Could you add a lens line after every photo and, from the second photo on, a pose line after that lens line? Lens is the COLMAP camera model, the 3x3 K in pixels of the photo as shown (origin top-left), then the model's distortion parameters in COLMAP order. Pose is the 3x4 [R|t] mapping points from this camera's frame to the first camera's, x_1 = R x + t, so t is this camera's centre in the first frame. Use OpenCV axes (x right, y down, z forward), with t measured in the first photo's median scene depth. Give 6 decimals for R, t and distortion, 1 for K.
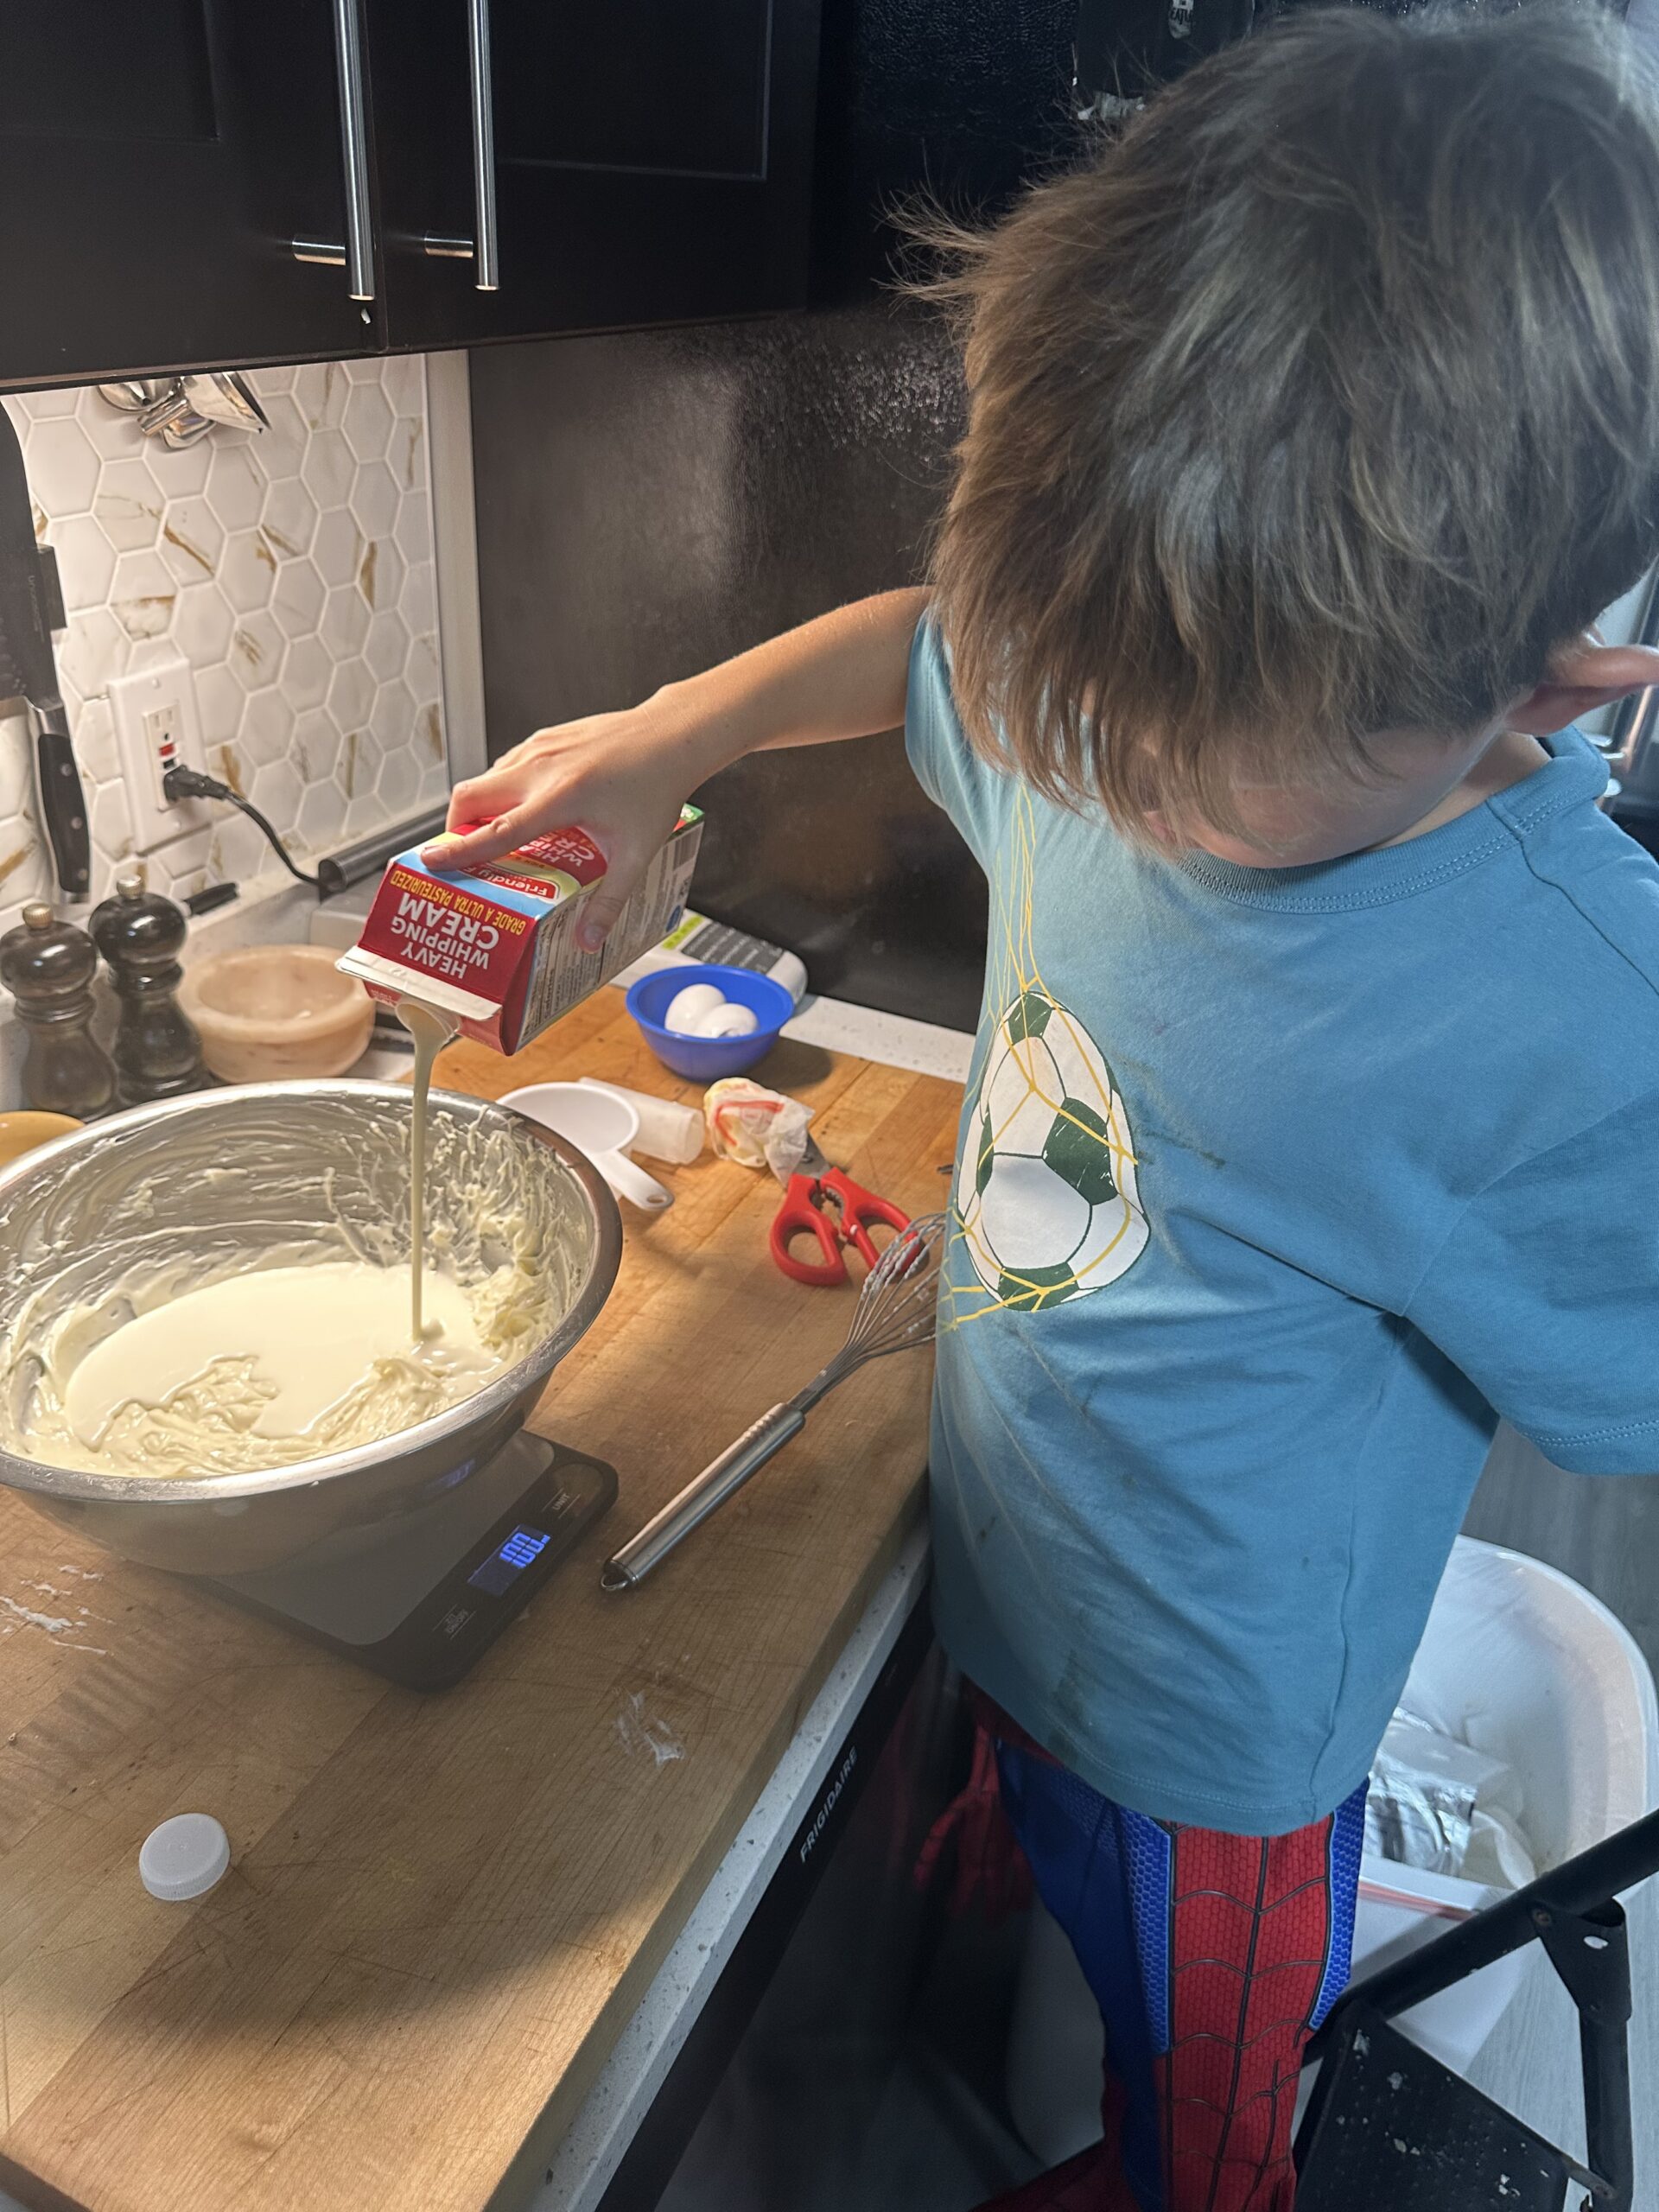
lens RADIAL K [[1587.0, 0, 800.5], [0, 1587.0, 1086.0], [0, 0, 1]] dist [-0.002249, -0.024326]
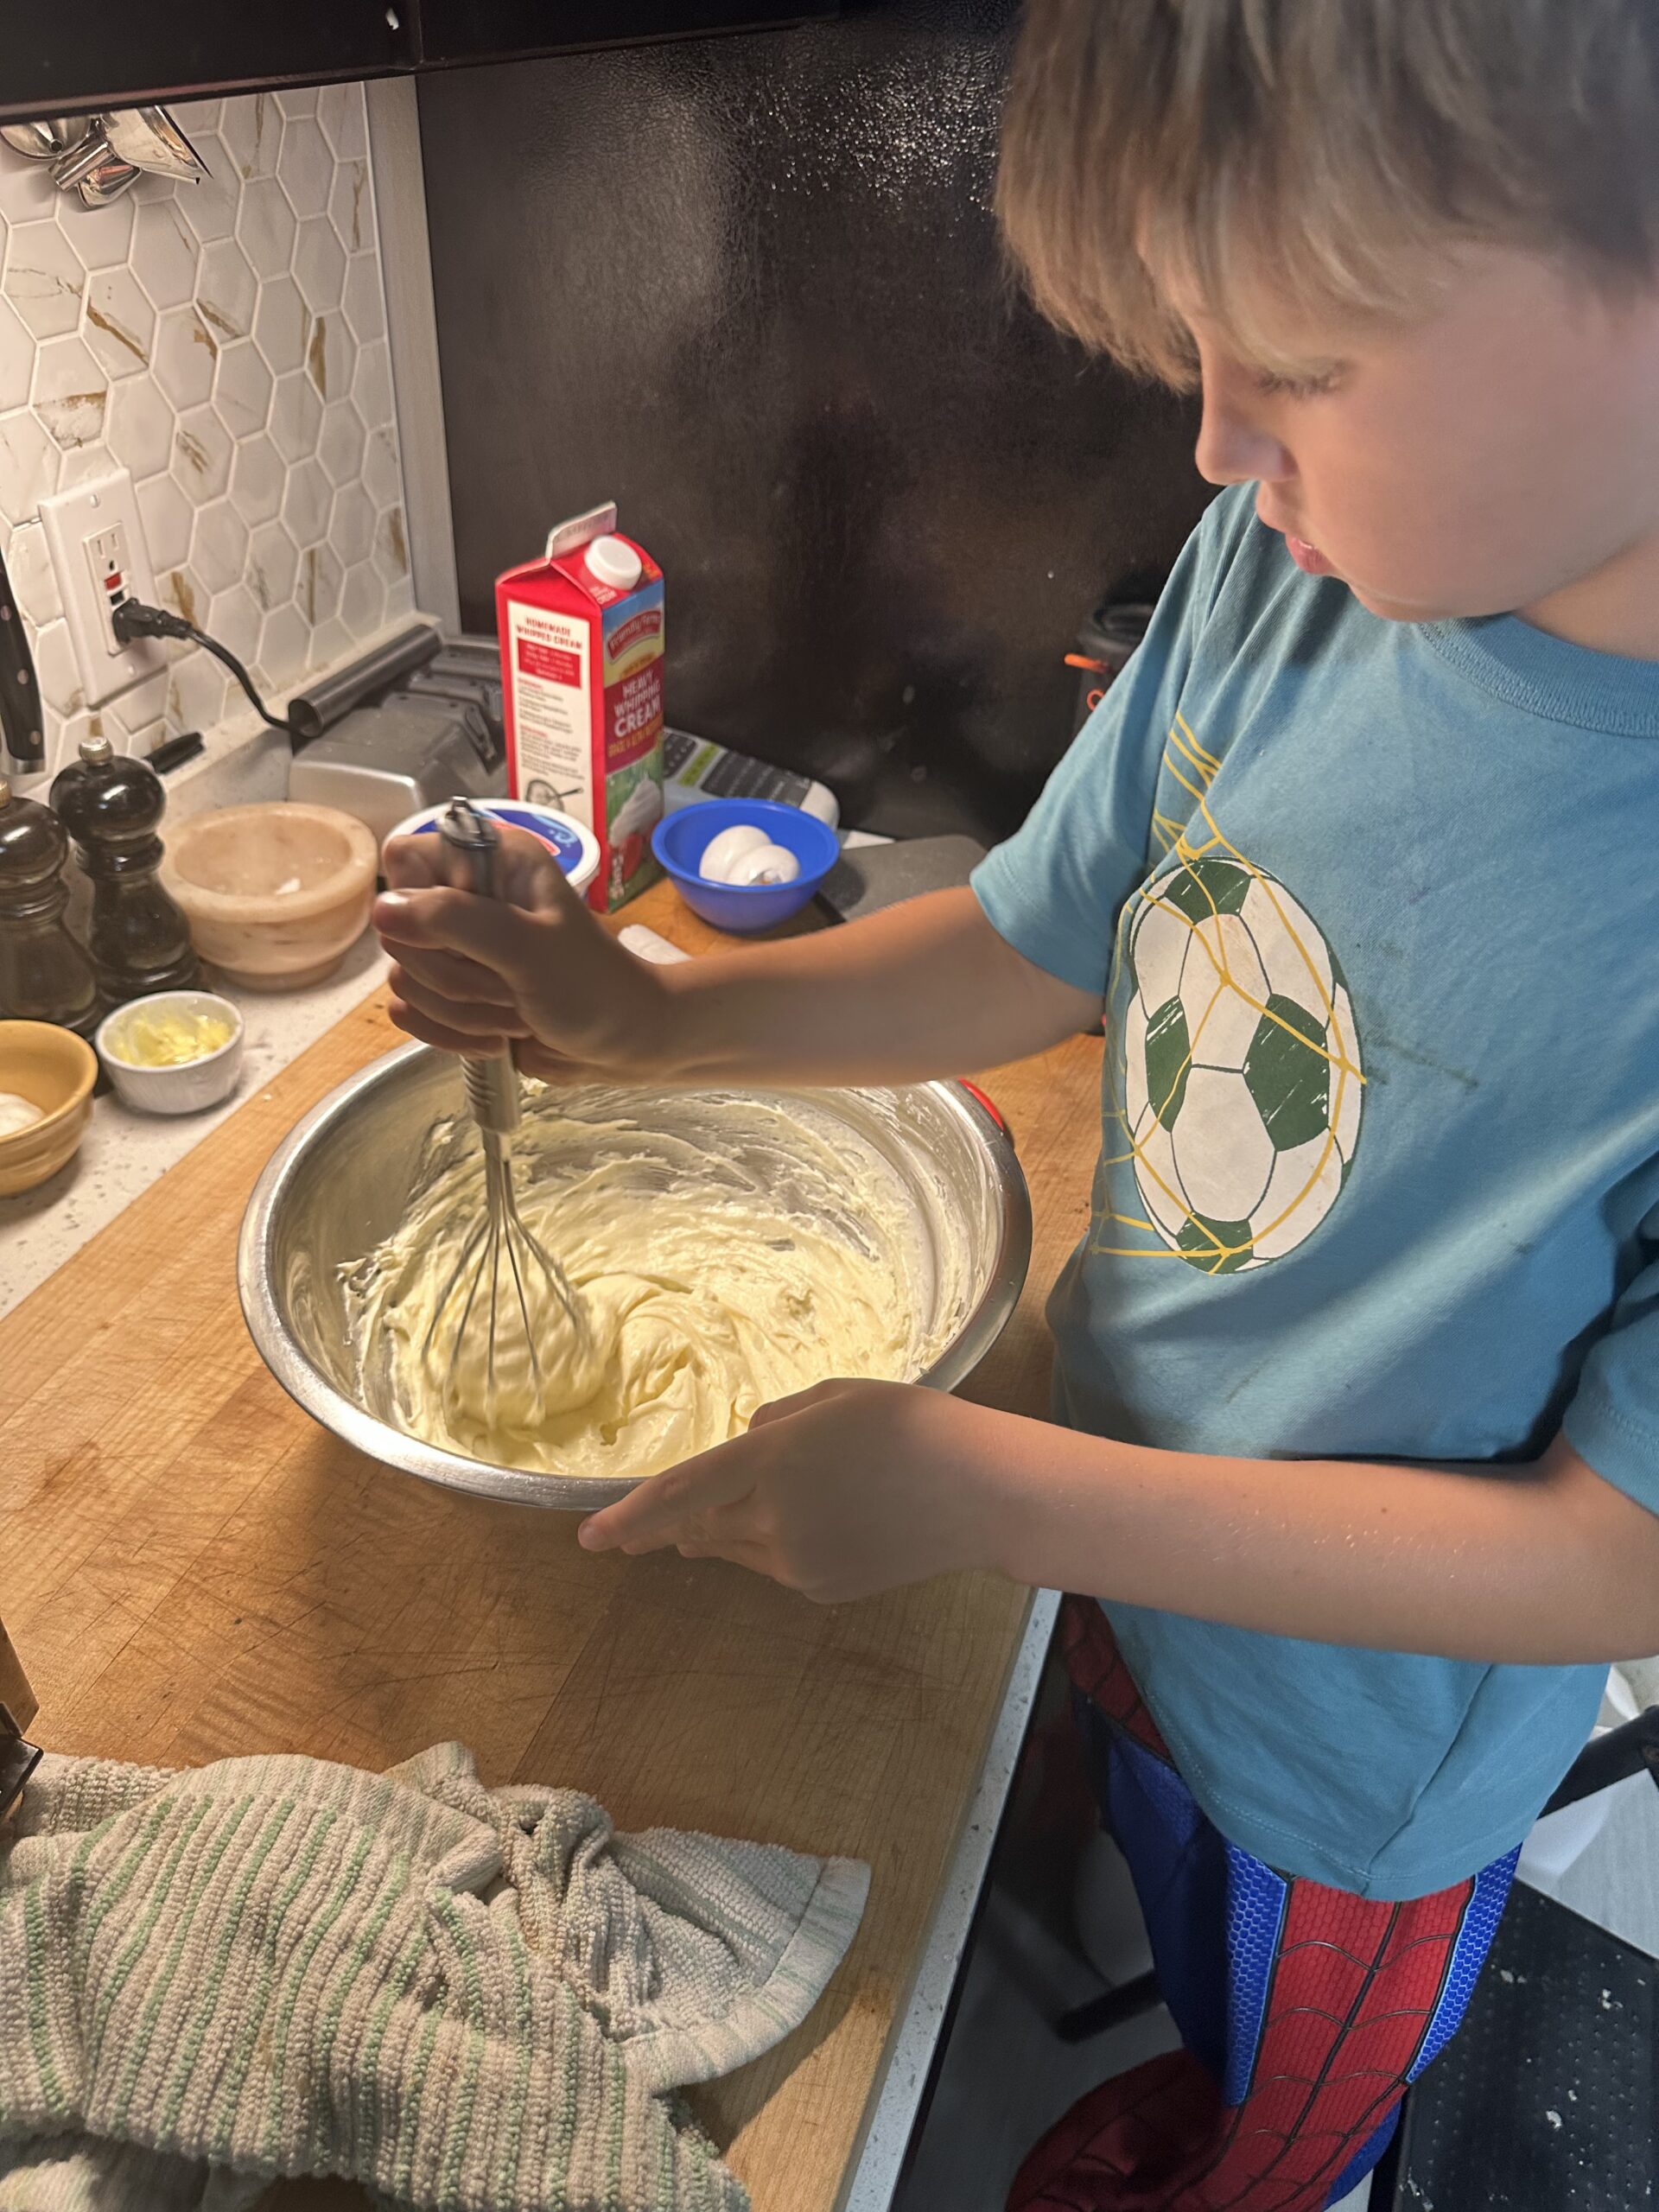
lens RADIAL K [[1587.0, 0, 805.9], [0, 1587.0, 1102.1], [0, 0, 1]] dist [-0.002249, -0.024326]
pose [[0.997270, -0.051540, 0.052875, -0.084332], [0.043712, 0.989216, 0.139792, -0.036290], [-0.059510, -0.137099, 0.988768, 0.093769]]
